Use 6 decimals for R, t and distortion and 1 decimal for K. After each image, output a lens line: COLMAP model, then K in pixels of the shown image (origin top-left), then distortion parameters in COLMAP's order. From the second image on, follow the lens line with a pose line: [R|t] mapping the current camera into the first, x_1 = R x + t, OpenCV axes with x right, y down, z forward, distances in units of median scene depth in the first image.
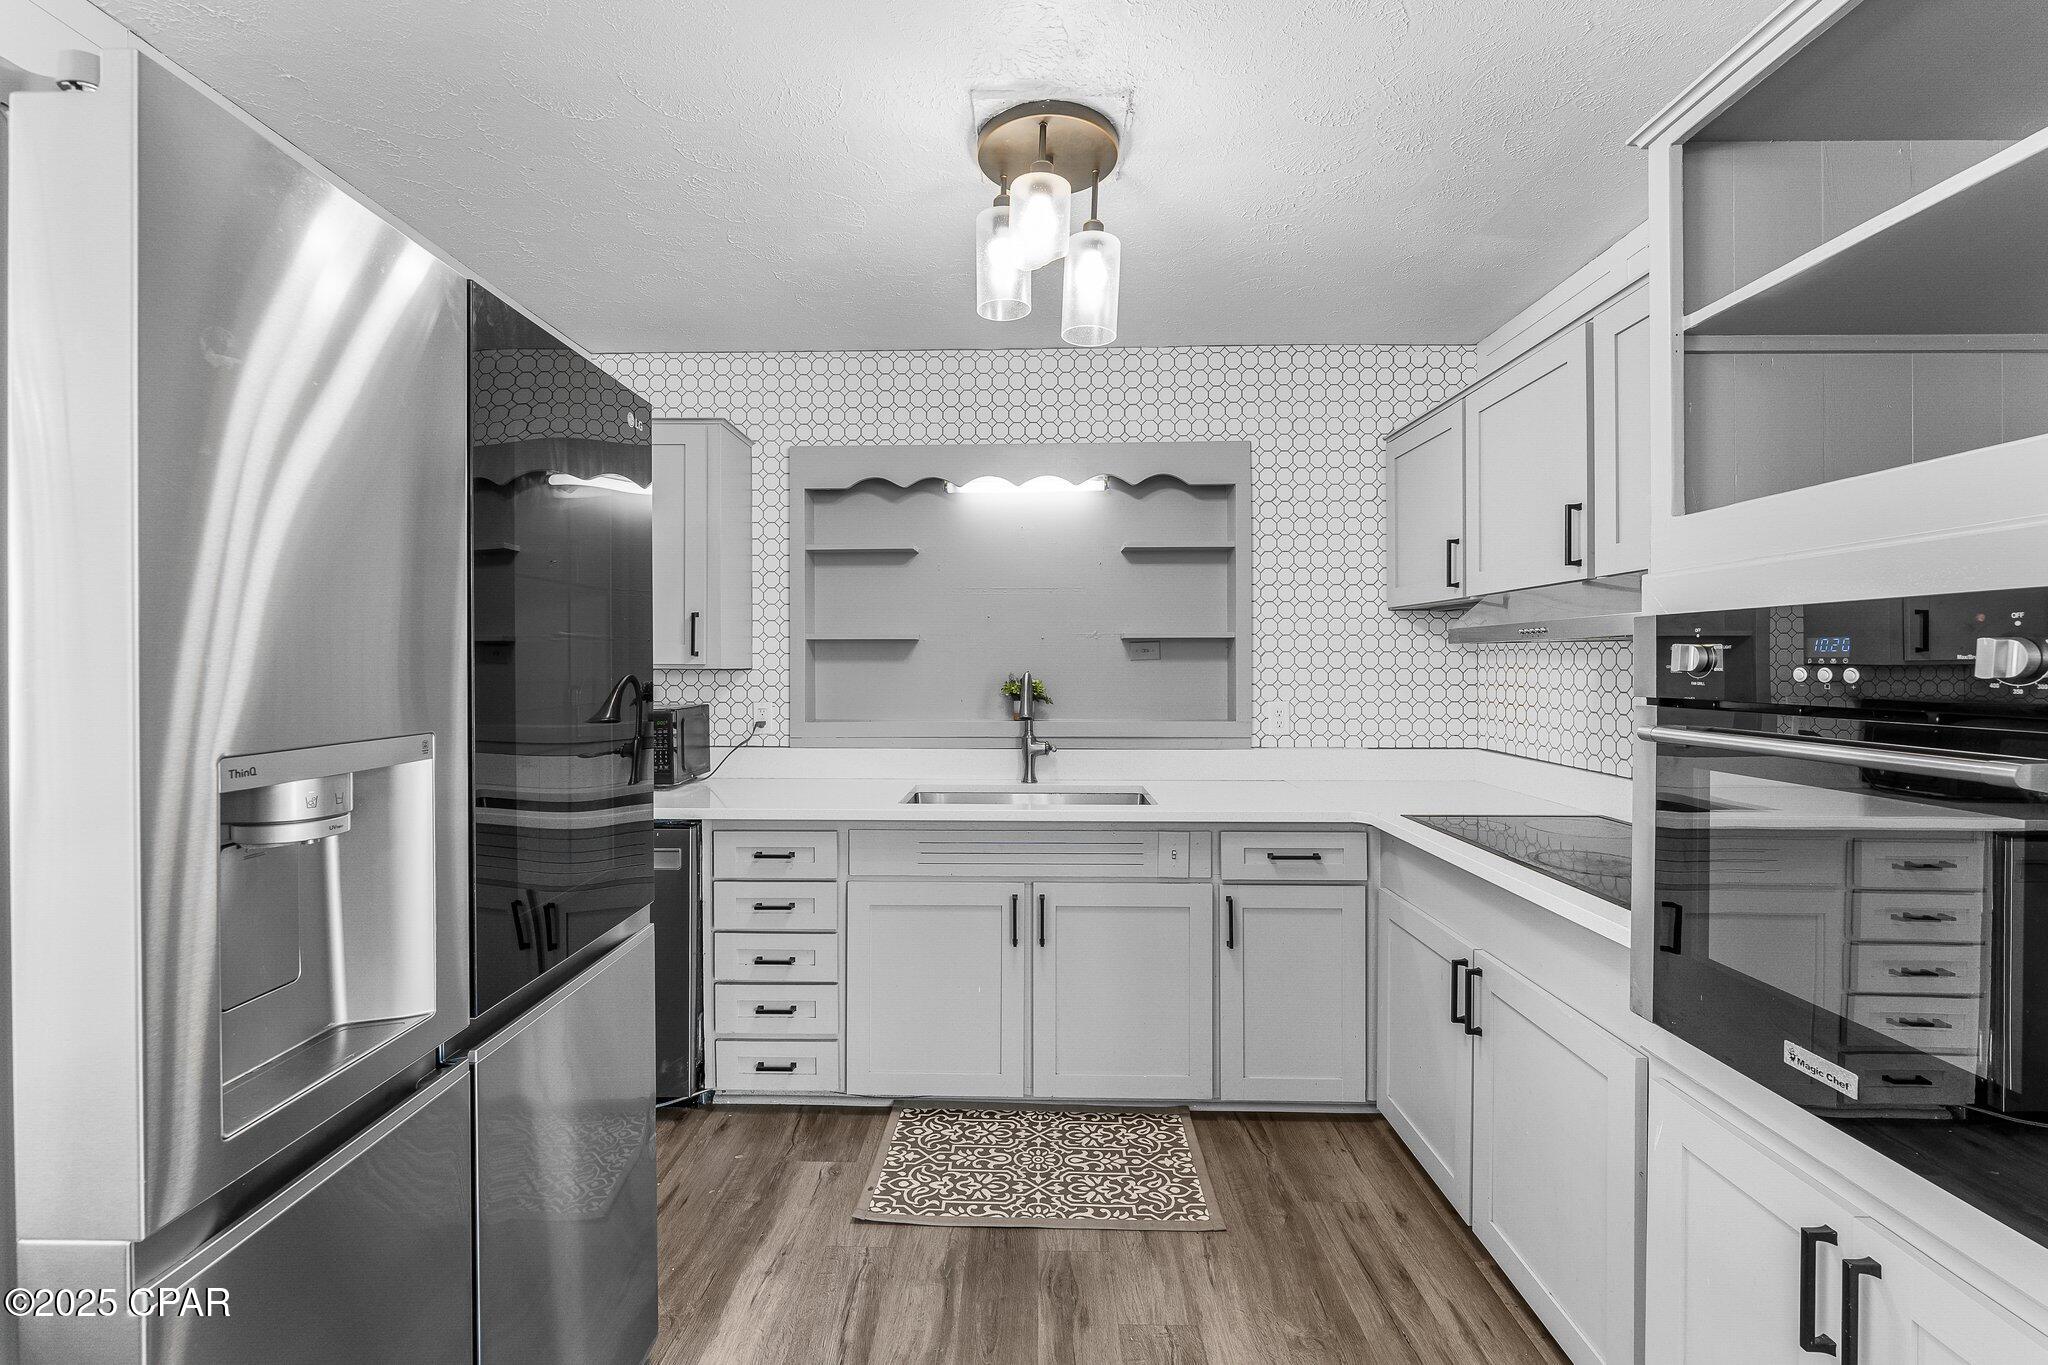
lens RADIAL K [[824.6, 0, 1013.6], [0, 824.6, 664.1], [0, 0, 1]] dist [-0.006225, 0.000422]
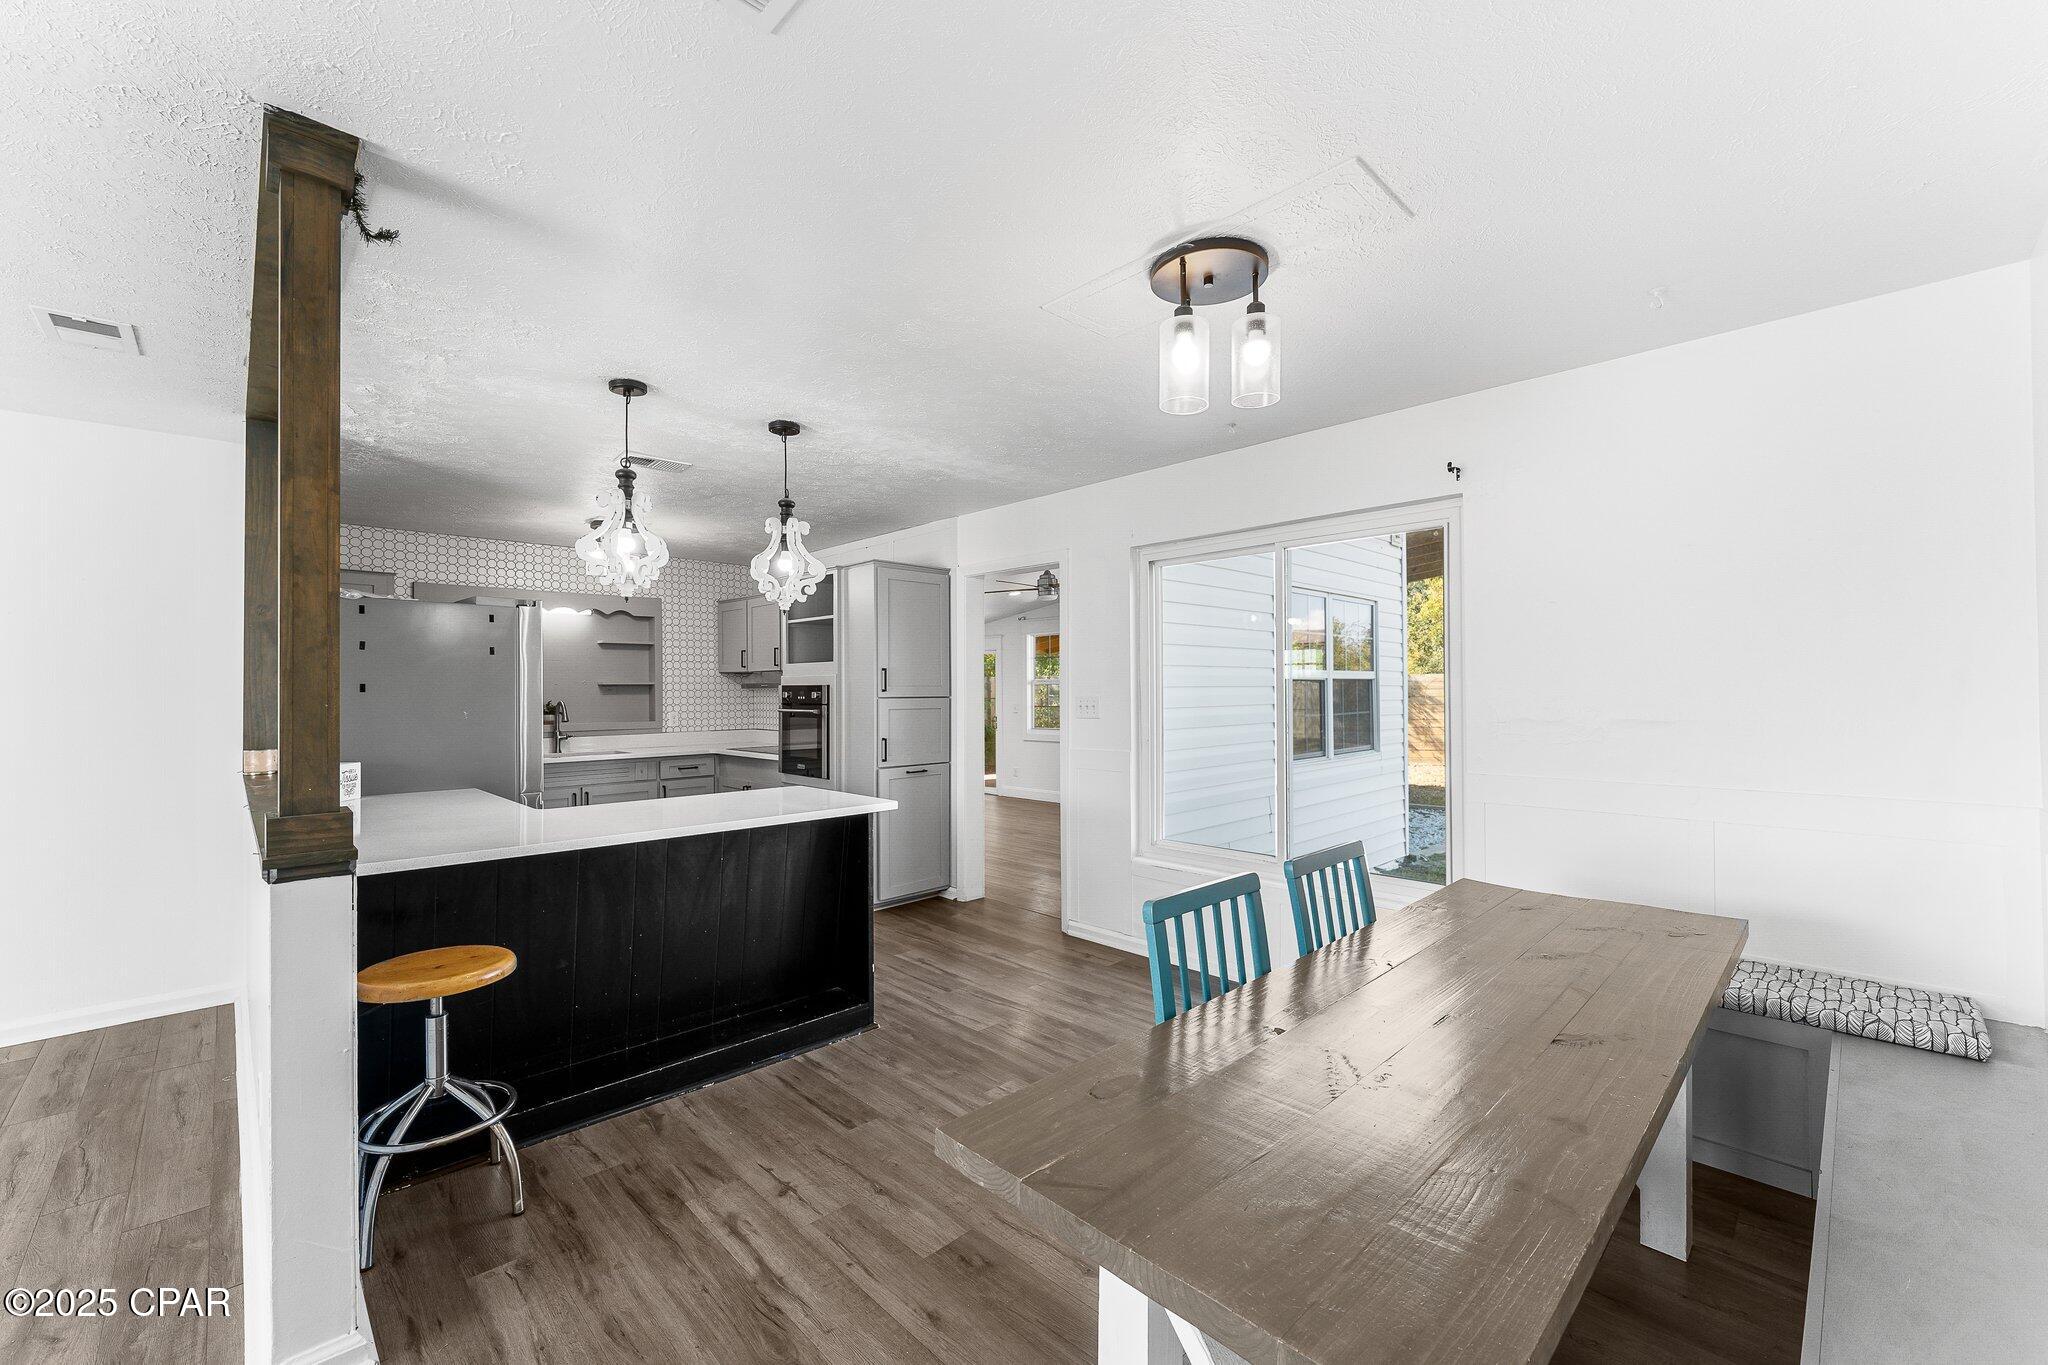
lens RADIAL K [[824.6, 0, 1020.2], [0, 824.6, 679.7], [0, 0, 1]] dist [-0.006225, 0.000422]
pose [[0.692949, 0.004569, 0.720972, -0.674400], [0.006847, 0.999893, -0.012917, -0.008954], [-0.720954, 0.013887, 0.692844, -1.308985]]
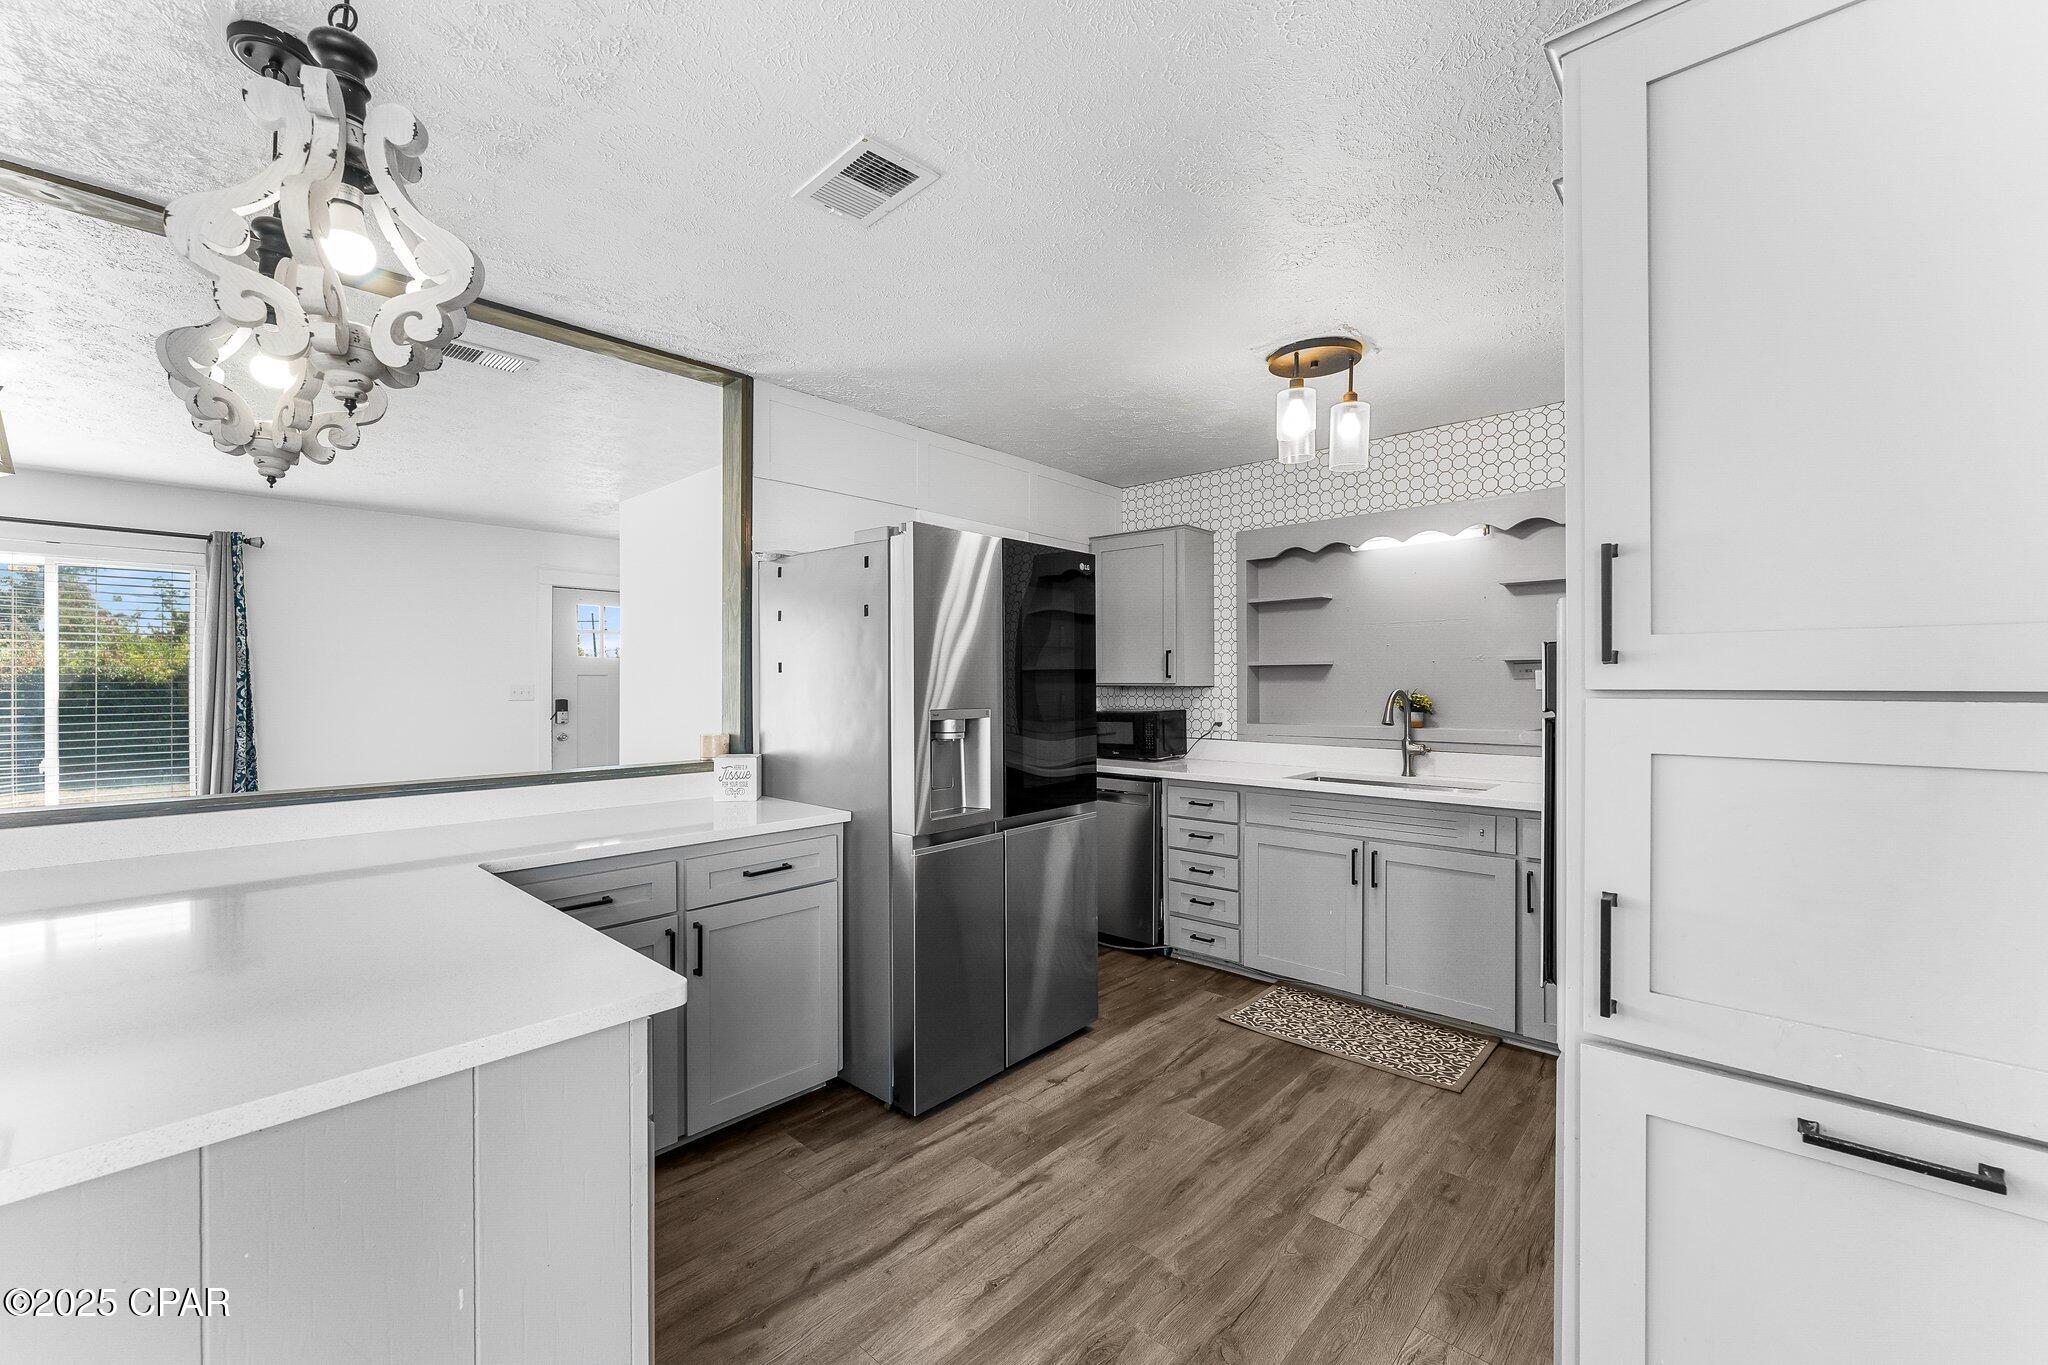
lens RADIAL K [[824.6, 0, 1029.0], [0, 824.6, 679.5], [0, 0, 1]] dist [-0.006225, 0.000422]
pose [[0.759537, -0.004269, -0.650450, 0.396015], [0.001370, 0.999987, -0.004964, 0.000493], [0.650463, 0.002880, 0.759533, -0.337844]]
